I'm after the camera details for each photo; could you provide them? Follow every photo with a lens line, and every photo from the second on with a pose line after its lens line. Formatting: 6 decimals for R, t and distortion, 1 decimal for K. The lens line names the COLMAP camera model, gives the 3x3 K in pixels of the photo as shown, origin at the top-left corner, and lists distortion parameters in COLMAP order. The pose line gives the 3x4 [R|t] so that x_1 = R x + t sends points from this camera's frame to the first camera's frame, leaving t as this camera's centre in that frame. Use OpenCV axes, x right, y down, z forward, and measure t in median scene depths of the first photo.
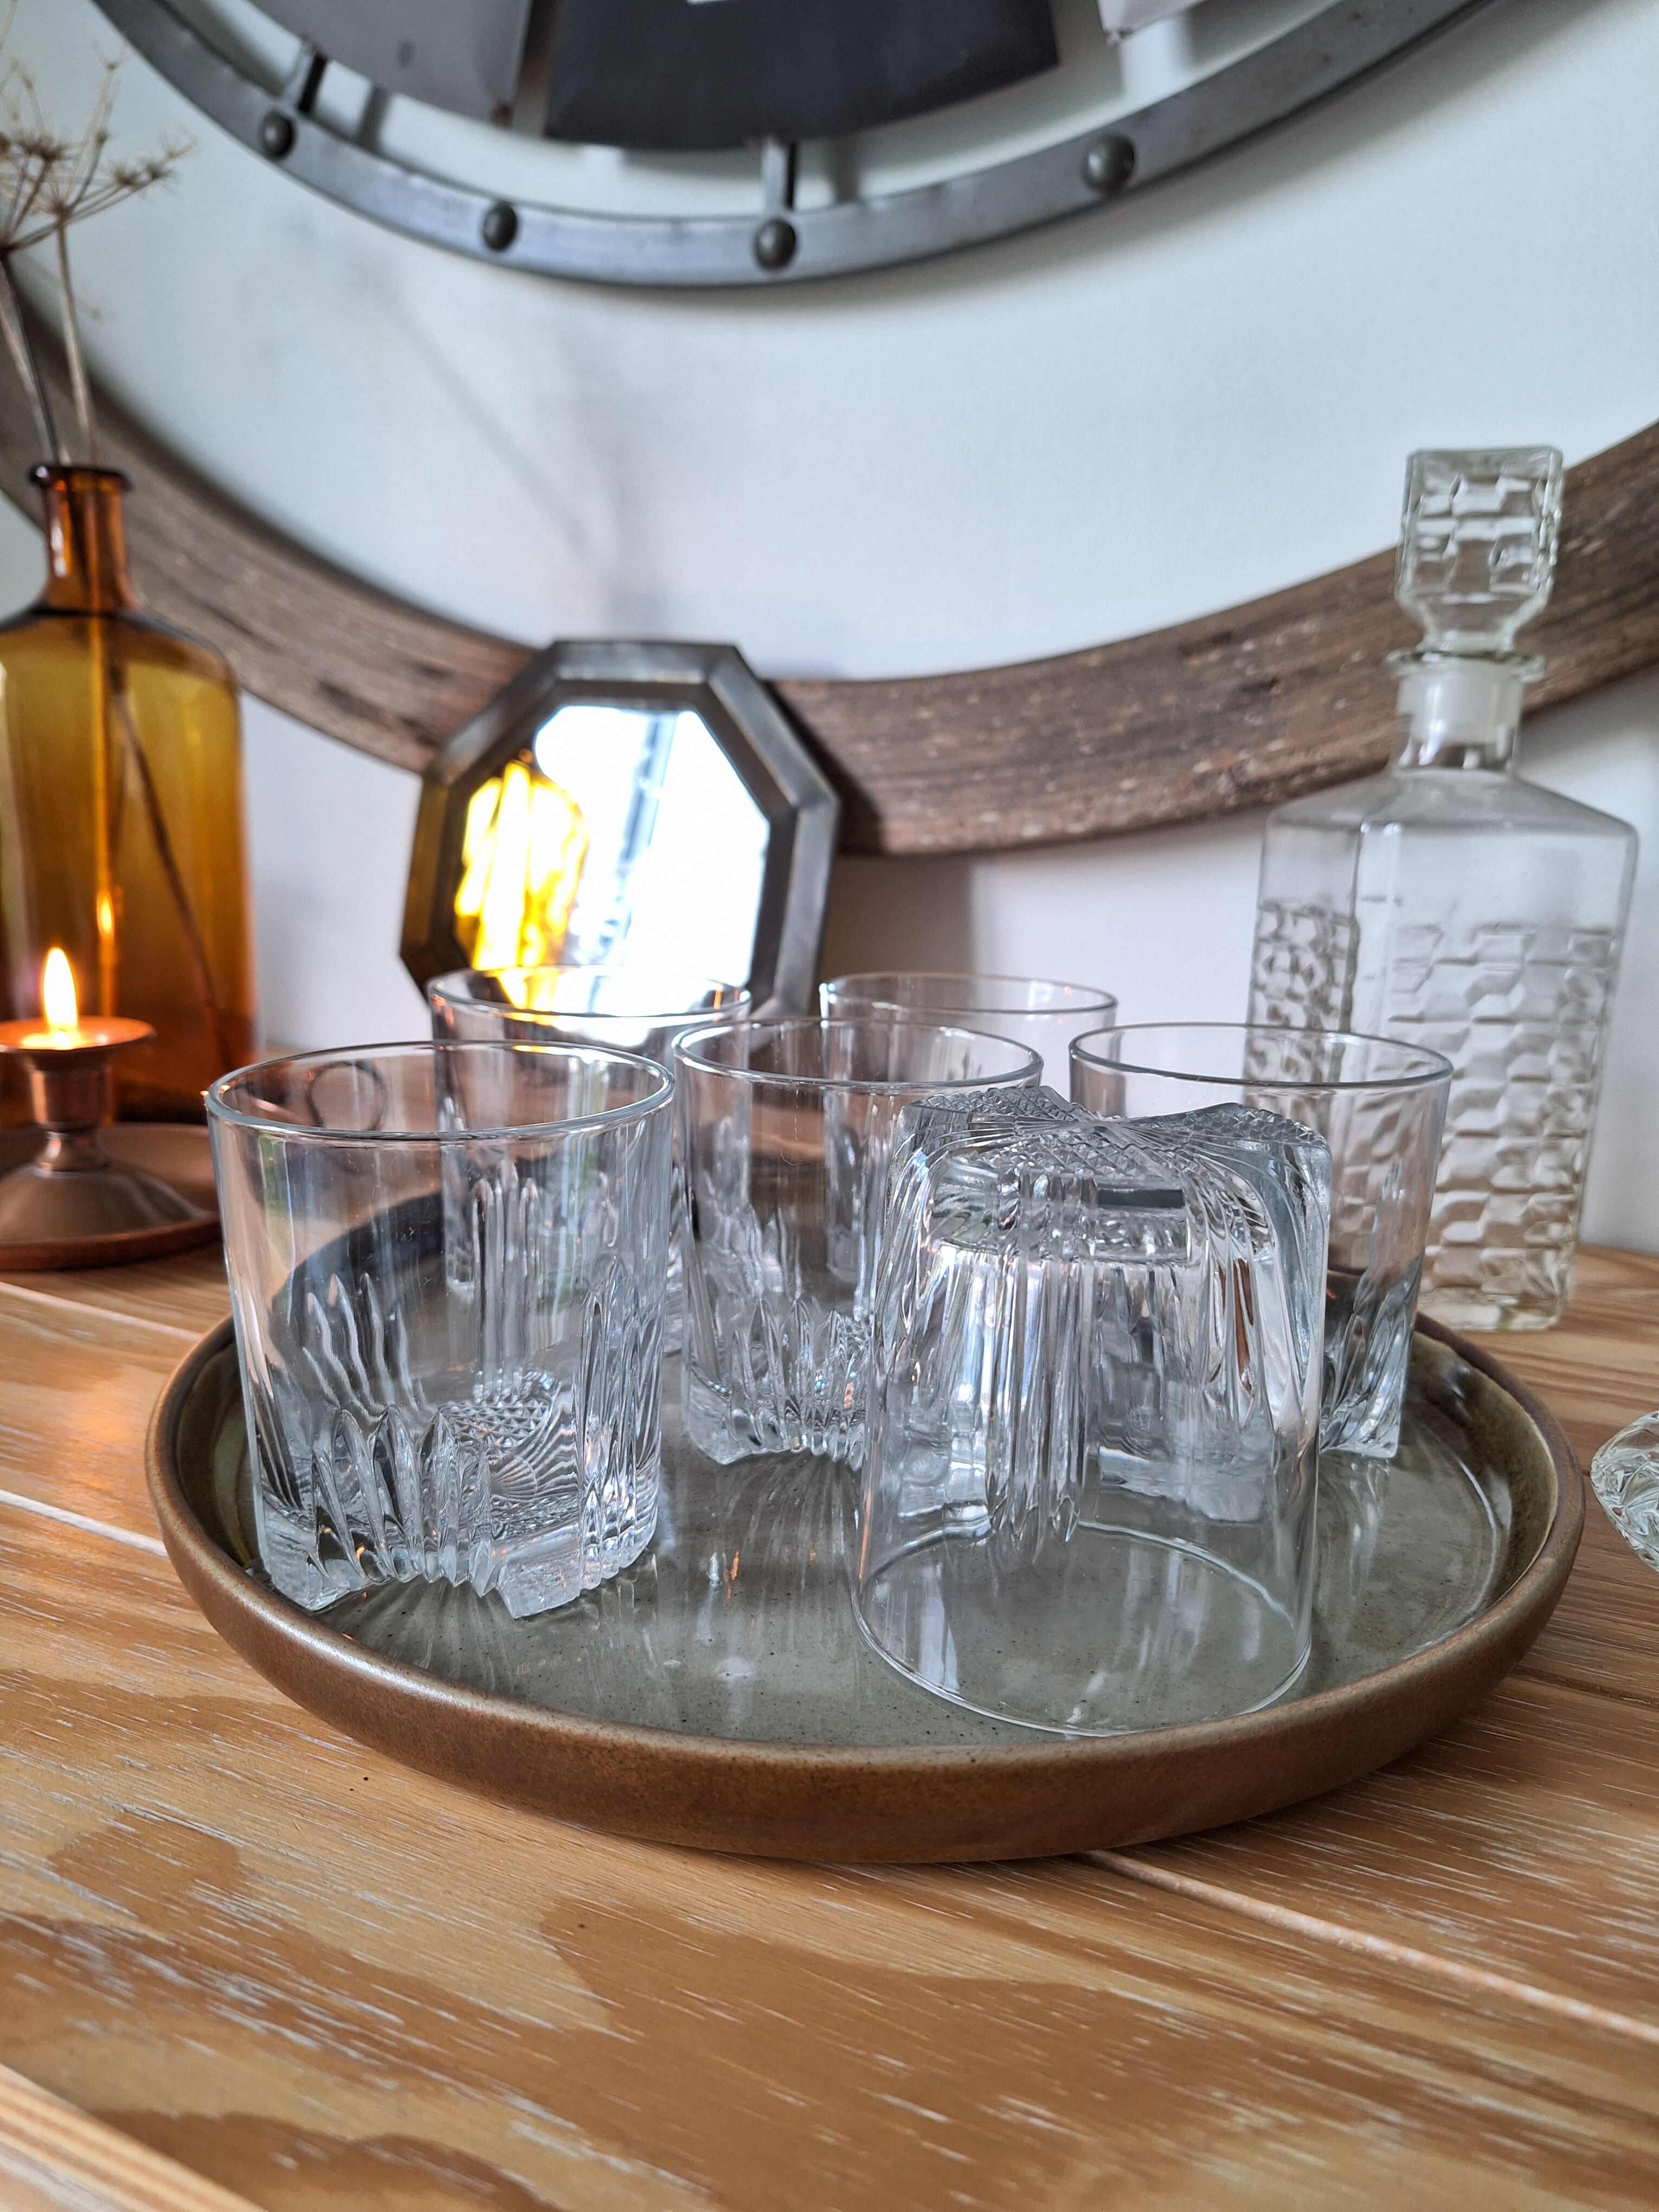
lens RADIAL K [[1539.0, 0, 845.6], [0, 1539.0, 1118.9], [0, 0, 1]] dist [0.071629, -0.107983]
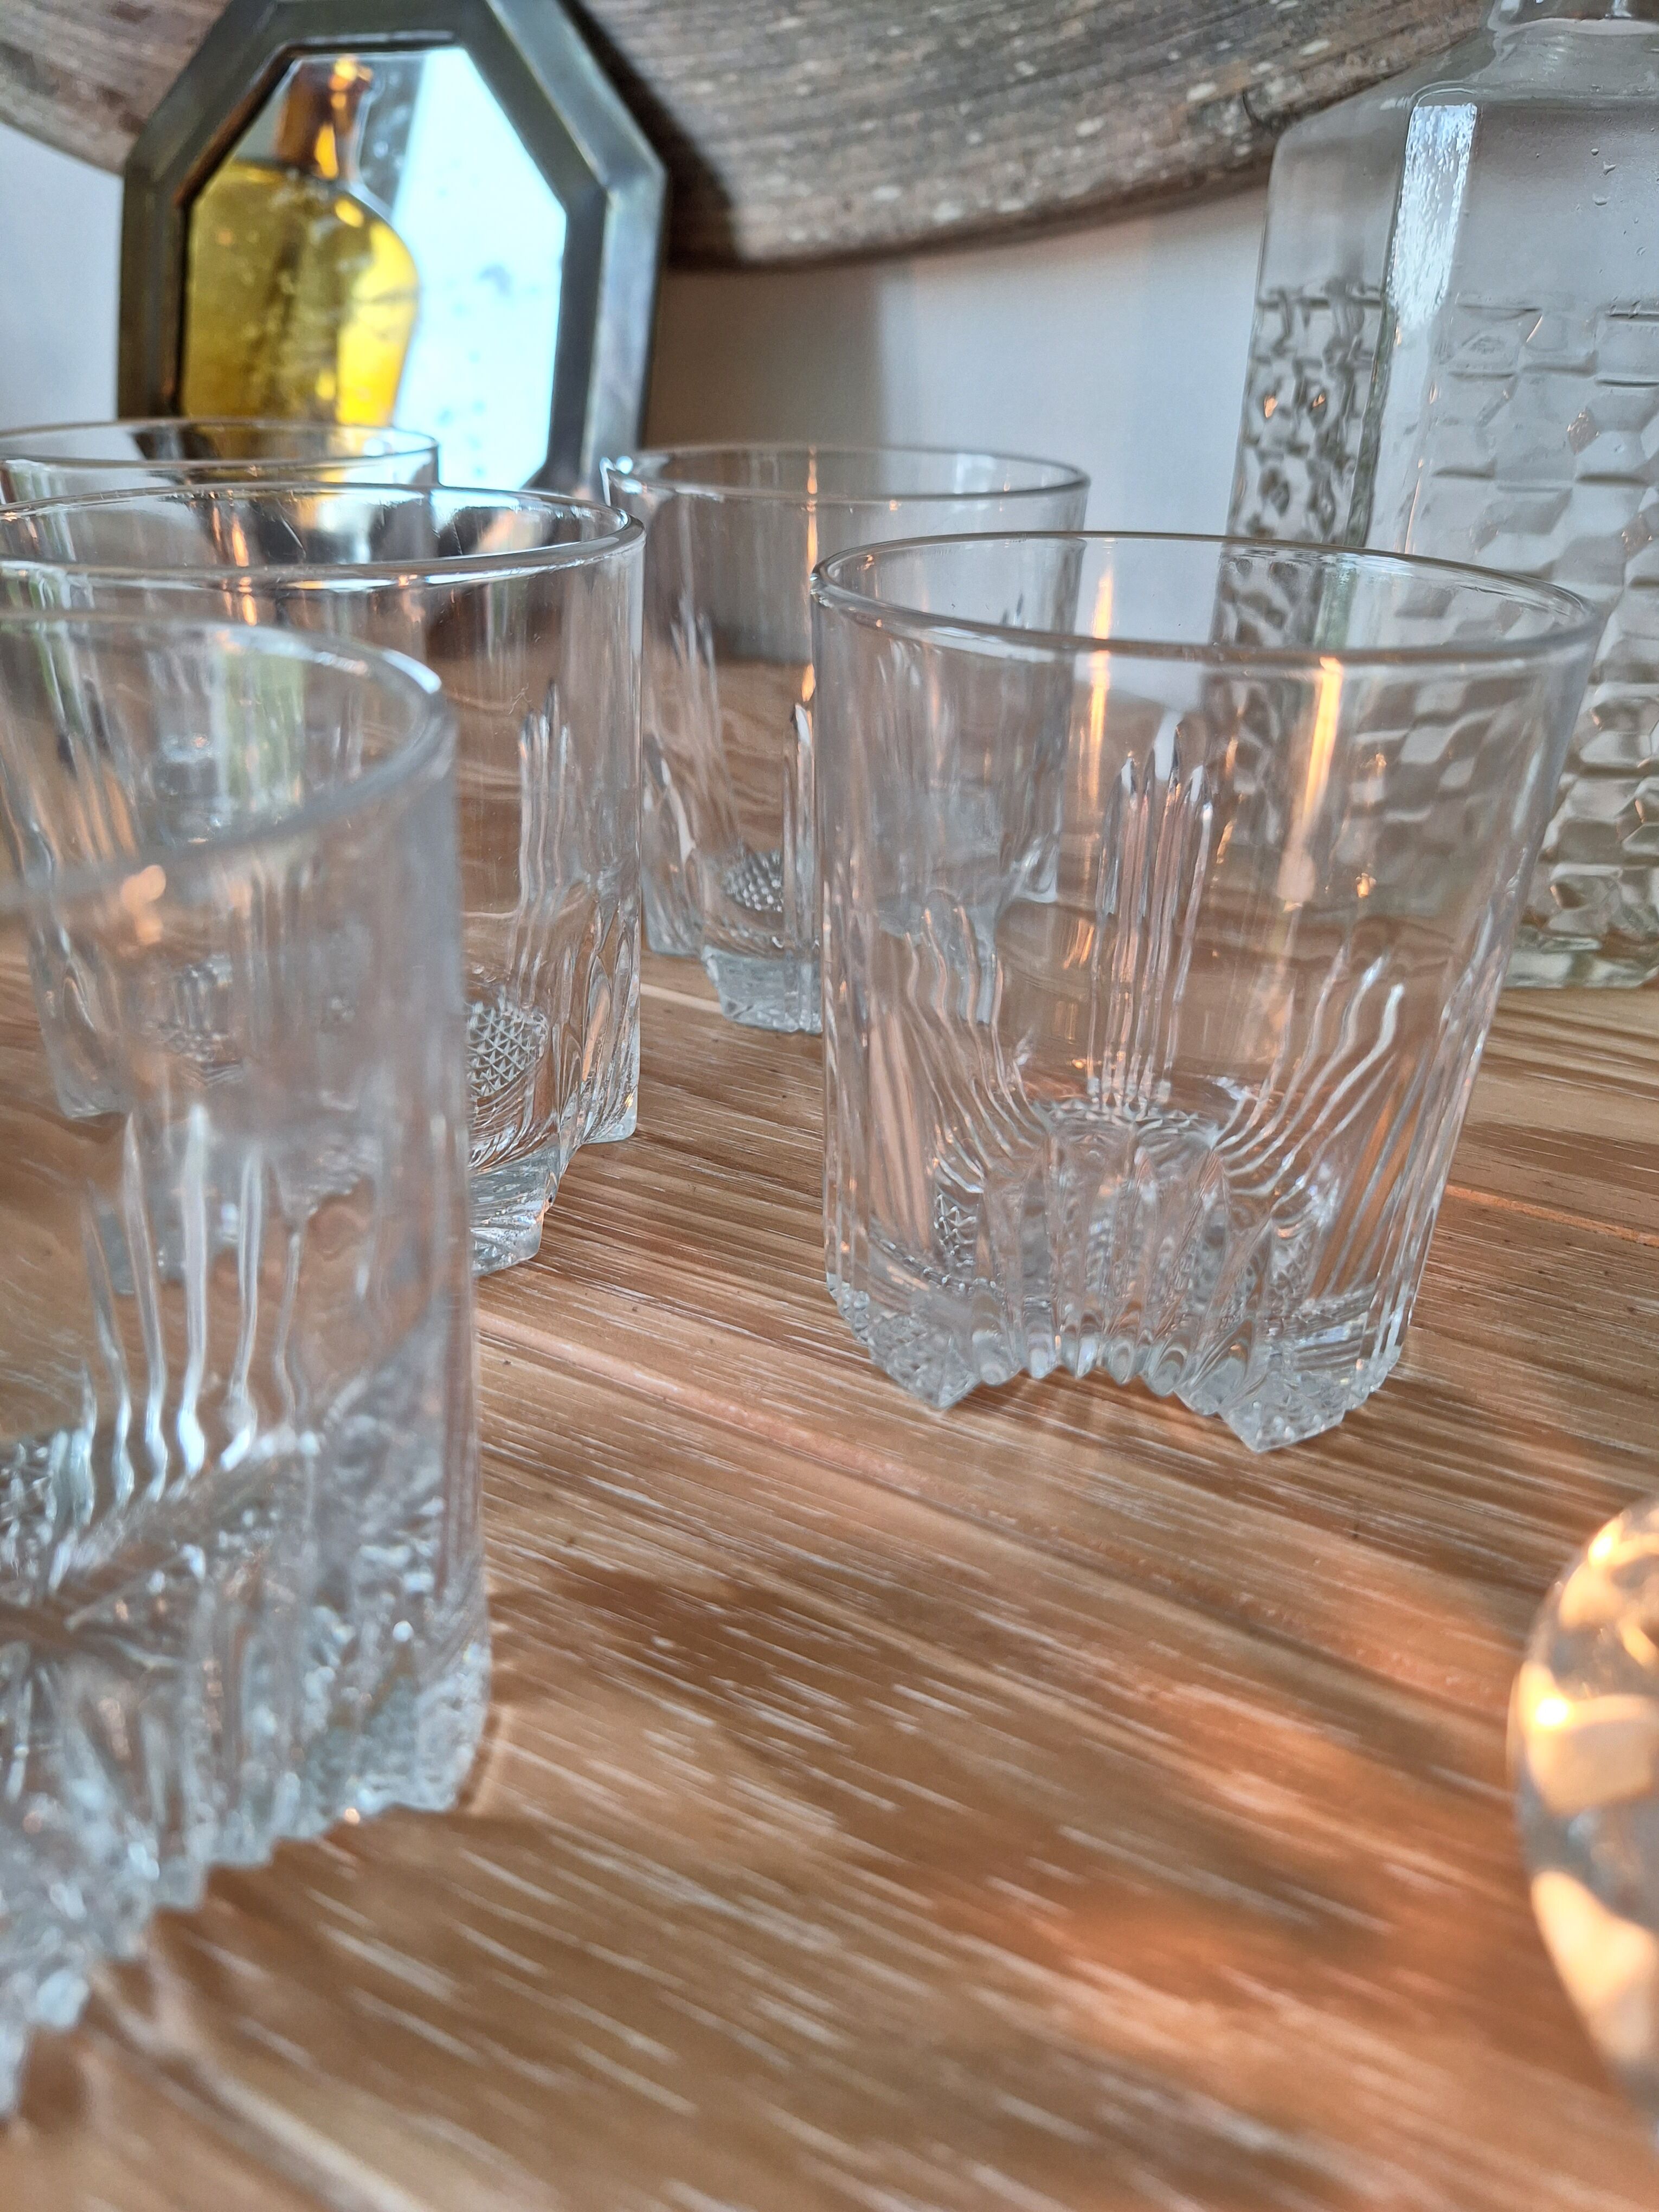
lens RADIAL K [[1601.7, 0, 847.0], [0, 1601.7, 1106.2], [0, 0, 1]] dist [-0.058341, 0.035809]
pose [[0.998919, 0.015405, -0.043850, 0.137252], [-0.004009, 0.968514, 0.248925, 0.018311], [0.046304, -0.248481, 0.967530, 0.304808]]
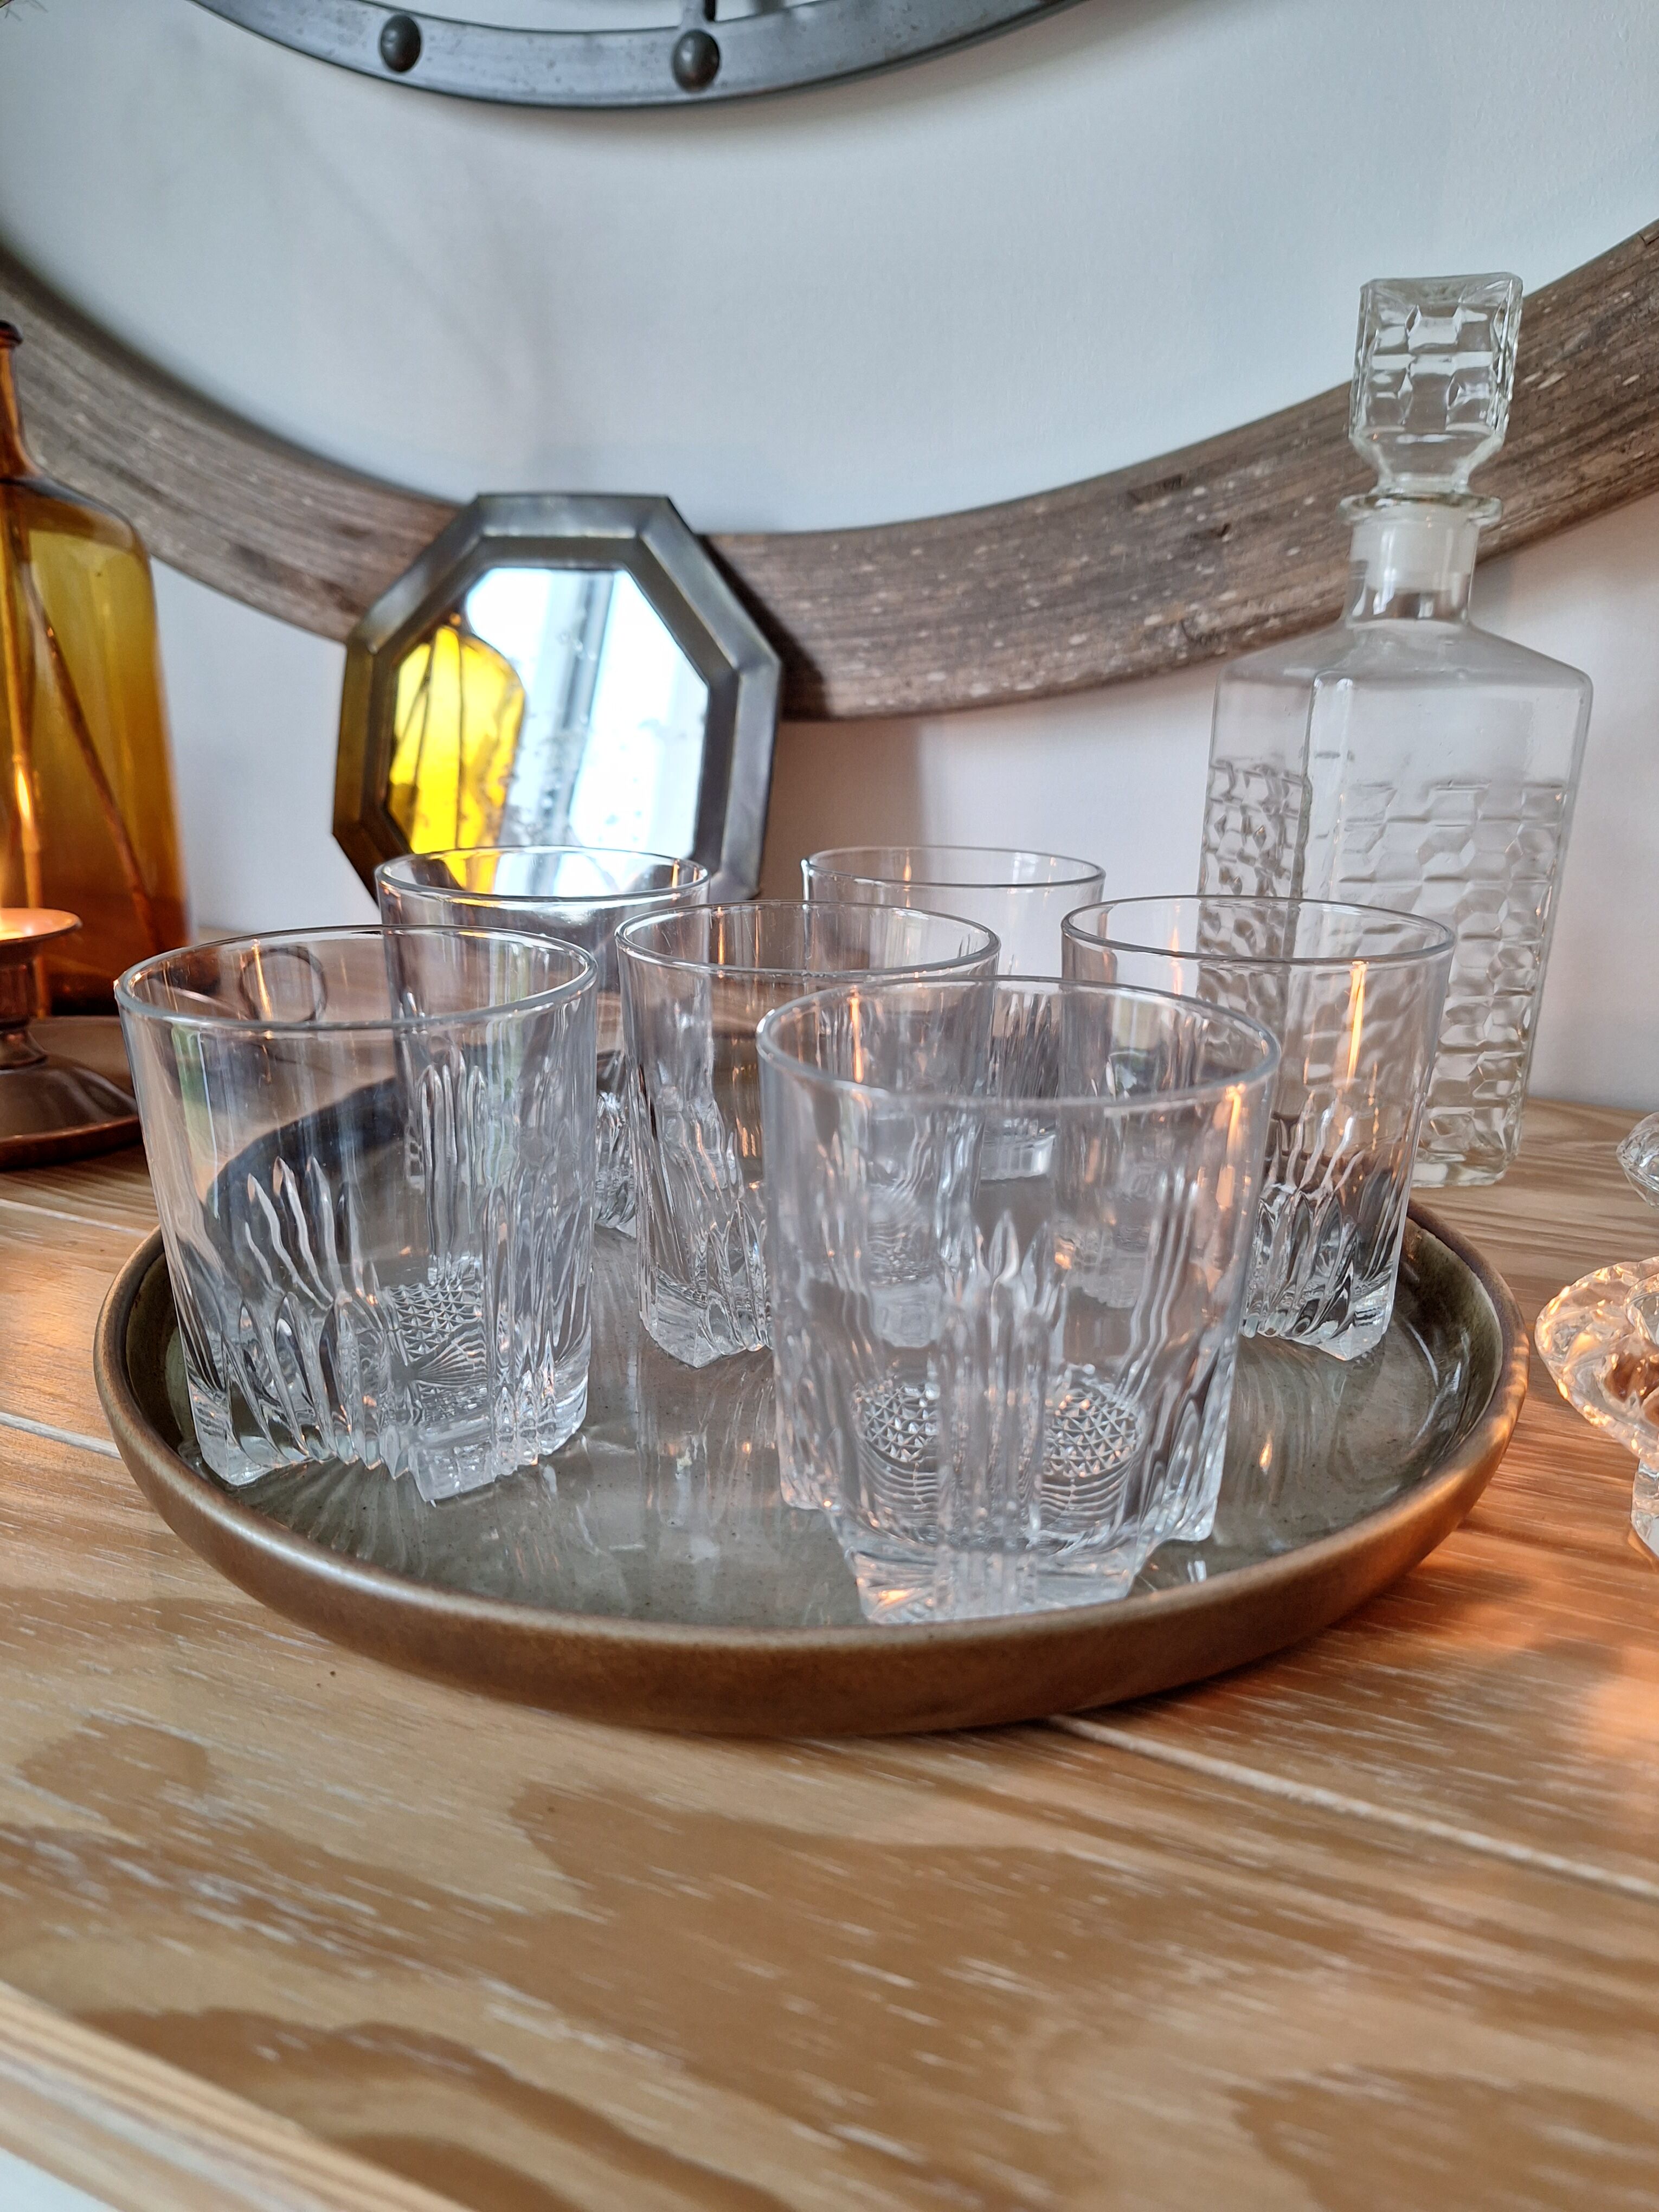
lens RADIAL K [[1539.0, 0, 845.6], [0, 1539.0, 1118.9], [0, 0, 1]] dist [0.071629, -0.107983]
pose [[0.999270, -0.028103, 0.025869, 0.003964], [0.025695, 0.995688, 0.089140, -0.007884], [-0.028263, -0.088410, 0.995683, 0.008408]]
